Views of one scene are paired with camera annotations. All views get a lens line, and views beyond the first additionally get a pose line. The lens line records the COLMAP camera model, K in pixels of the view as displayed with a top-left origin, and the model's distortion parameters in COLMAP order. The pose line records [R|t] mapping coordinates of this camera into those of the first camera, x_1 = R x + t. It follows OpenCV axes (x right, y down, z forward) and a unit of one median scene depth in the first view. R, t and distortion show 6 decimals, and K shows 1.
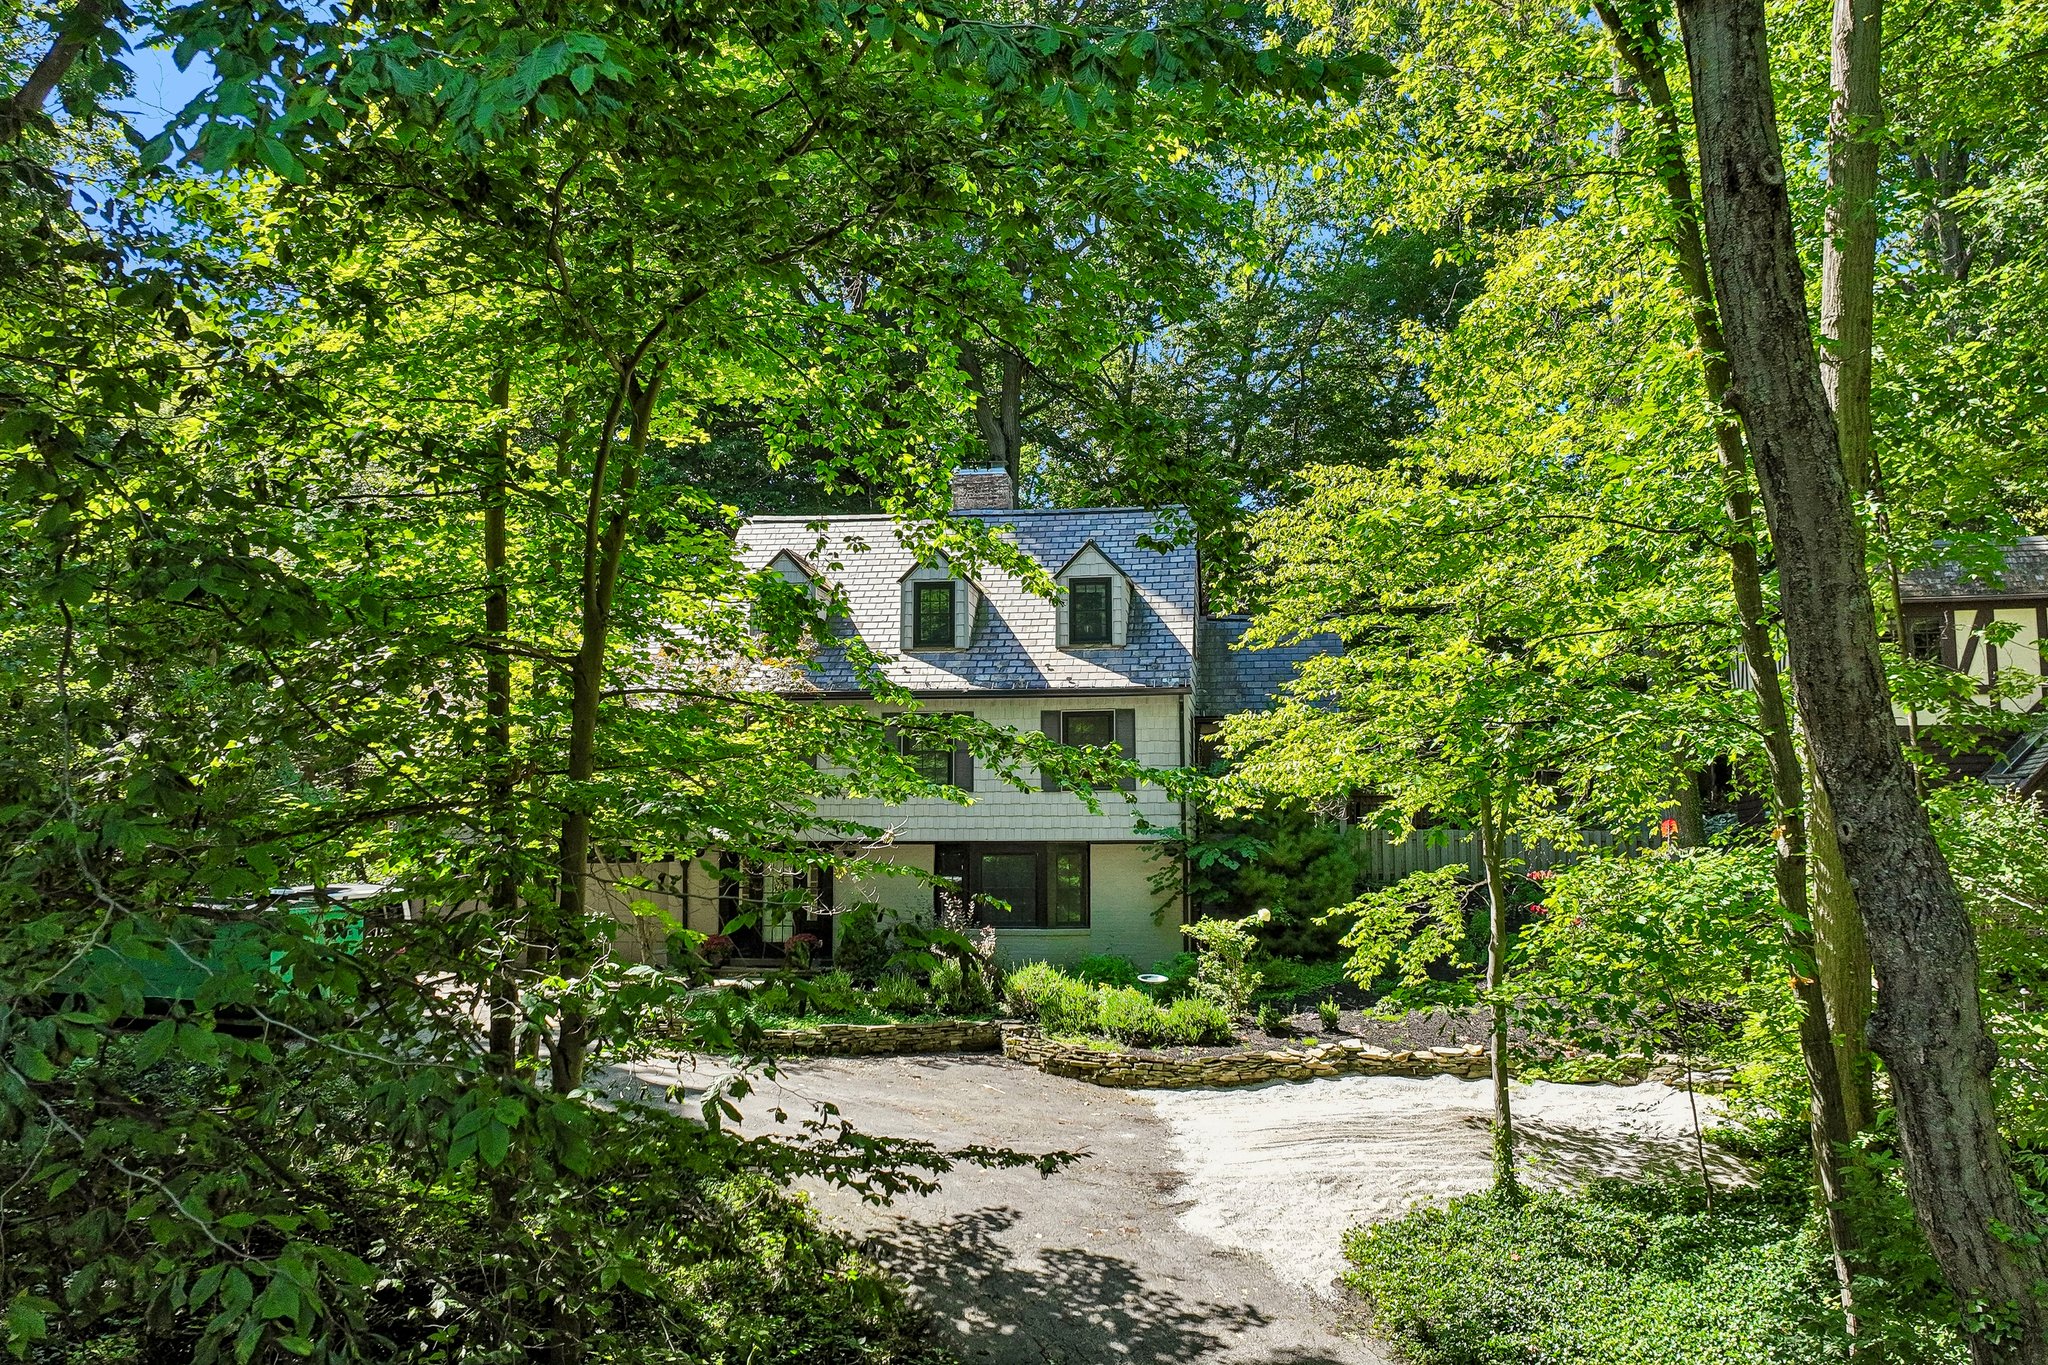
lens RADIAL K [[1476.0, 0, 1029.5], [0, 1476.0, 677.6], [0, 0, 1]] dist [-0.003593, -0.003839]
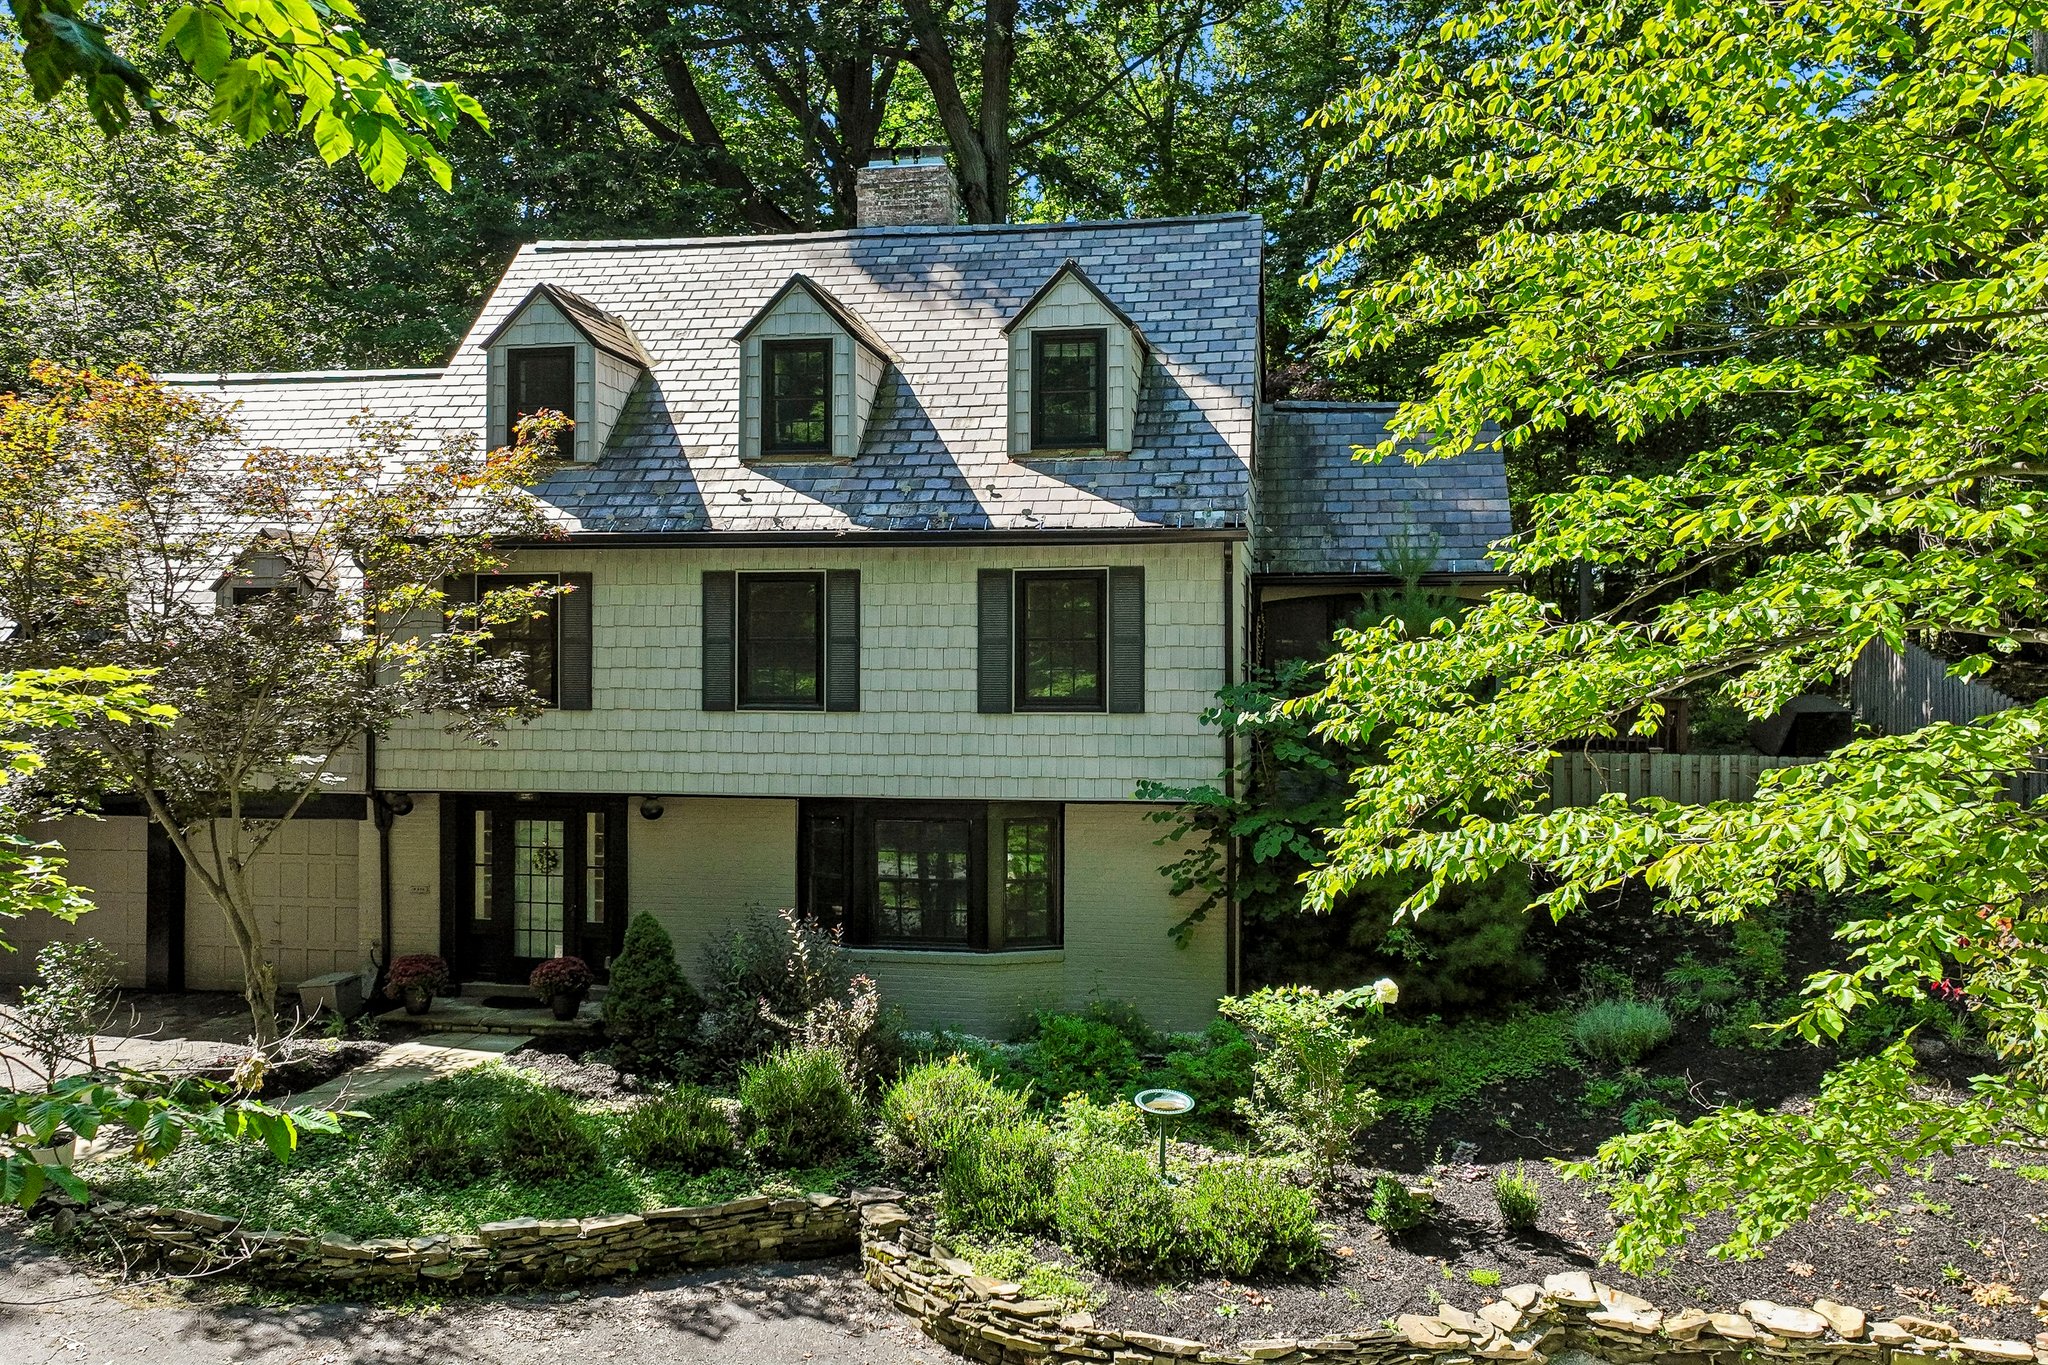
lens RADIAL K [[1476.0, 0, 1029.5], [0, 1476.0, 677.6], [0, 0, 1]] dist [-0.003593, -0.003839]
pose [[0.999526, 0.003764, -0.030560, 0.044708], [0.000096, 0.992116, 0.125325, -0.006976], [0.030790, -0.125268, 0.991645, 0.436577]]
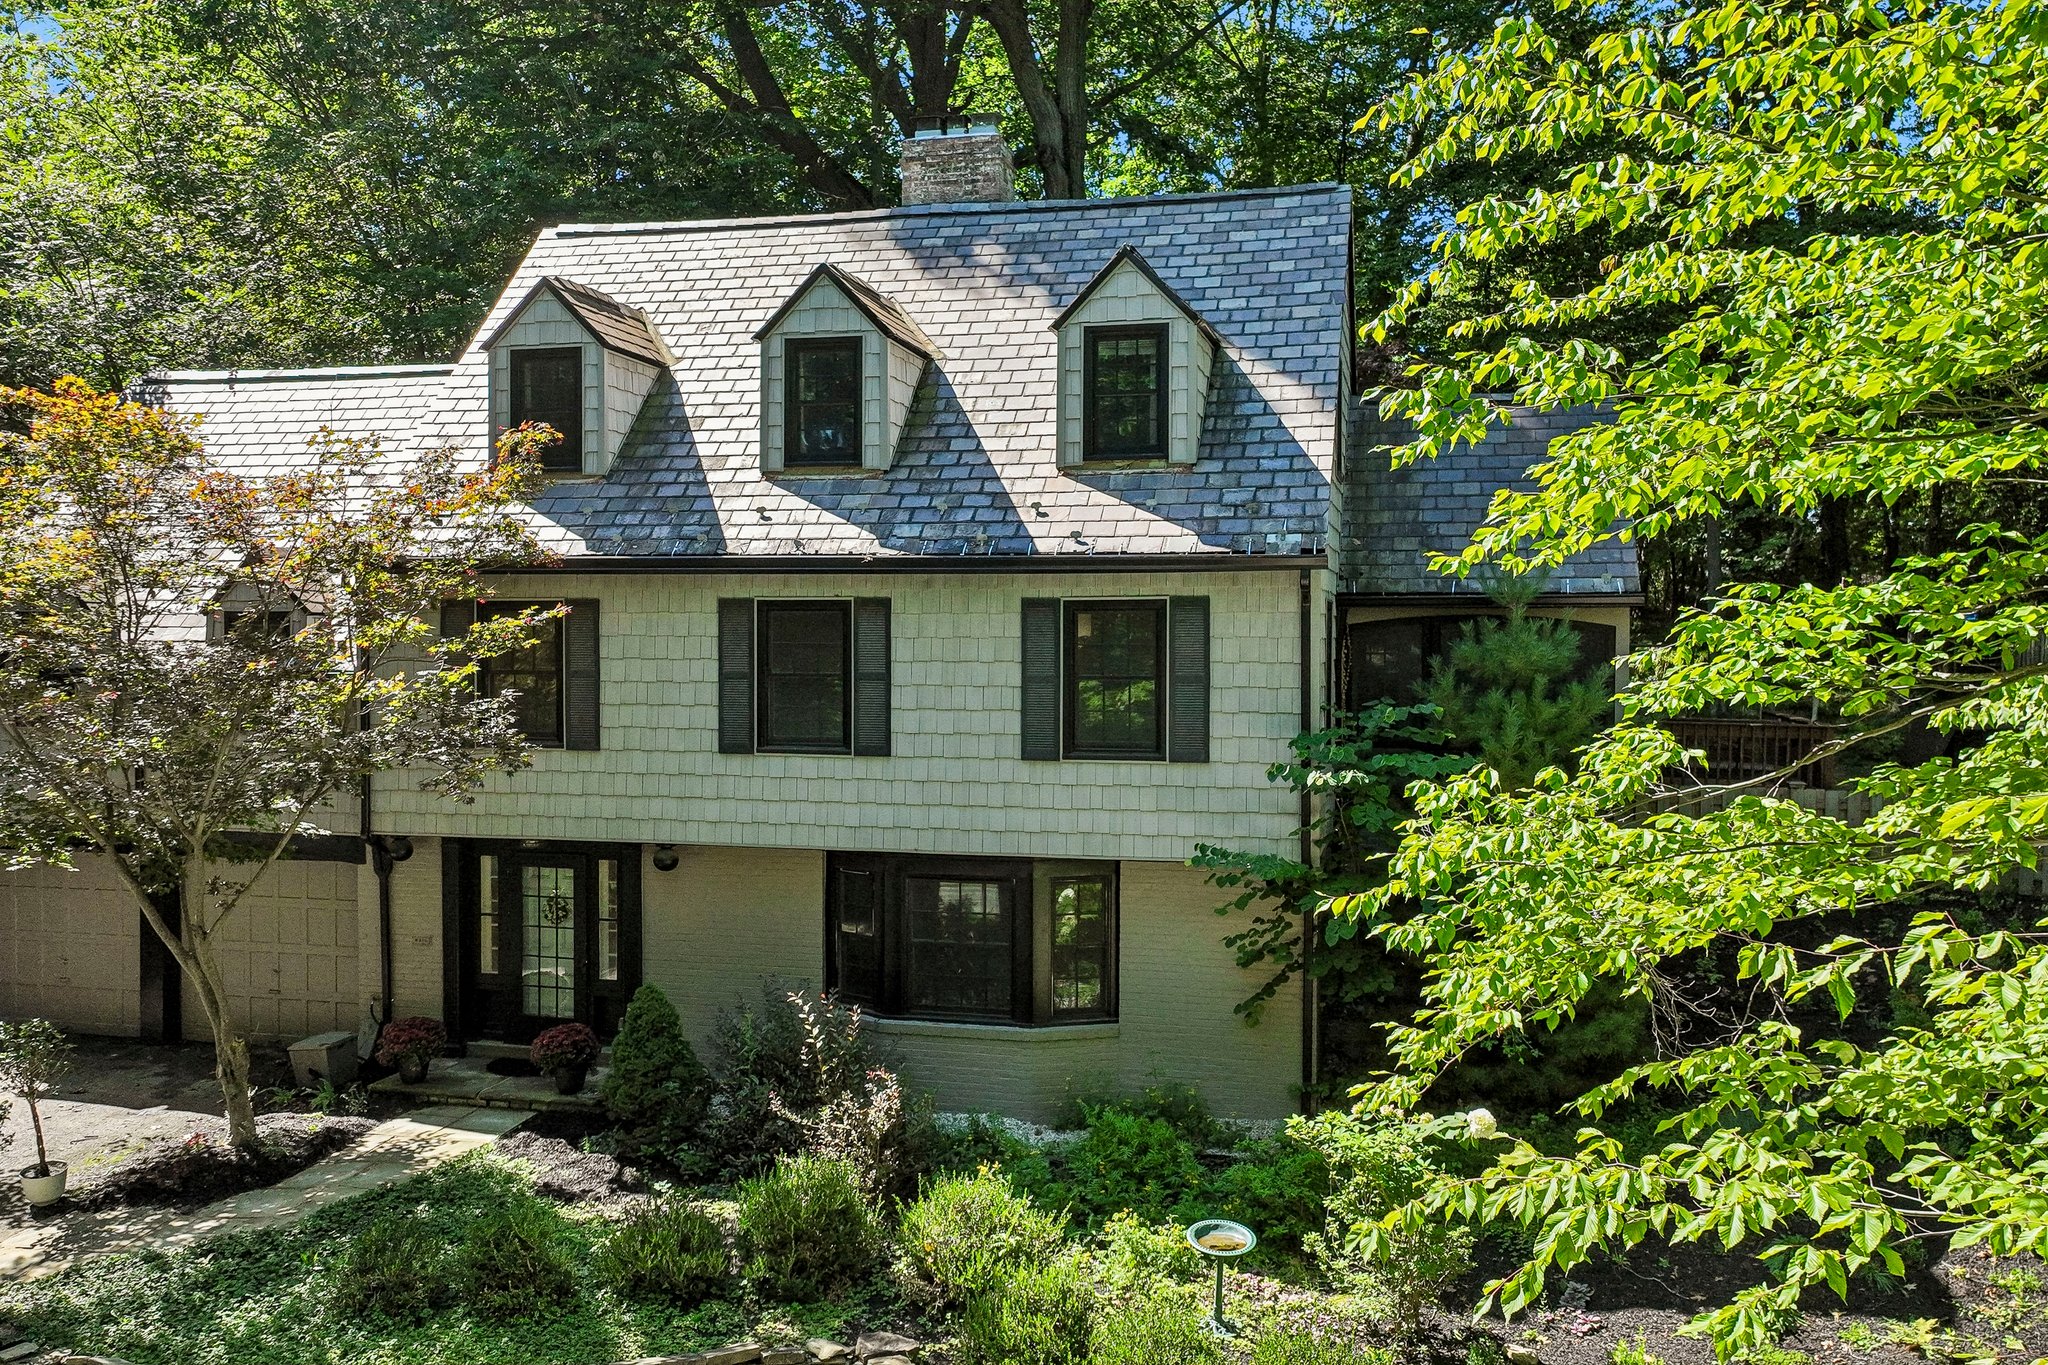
lens RADIAL K [[1492.1, 0, 1049.7], [0, 1492.1, 668.0], [0, 0, 1]] dist [-0.005139, 0.002442]
pose [[0.996464, 0.005983, -0.083810, 0.059460], [0.006298, 0.989339, 0.145497, -0.027321], [0.083787, -0.145510, 0.985802, 0.498928]]
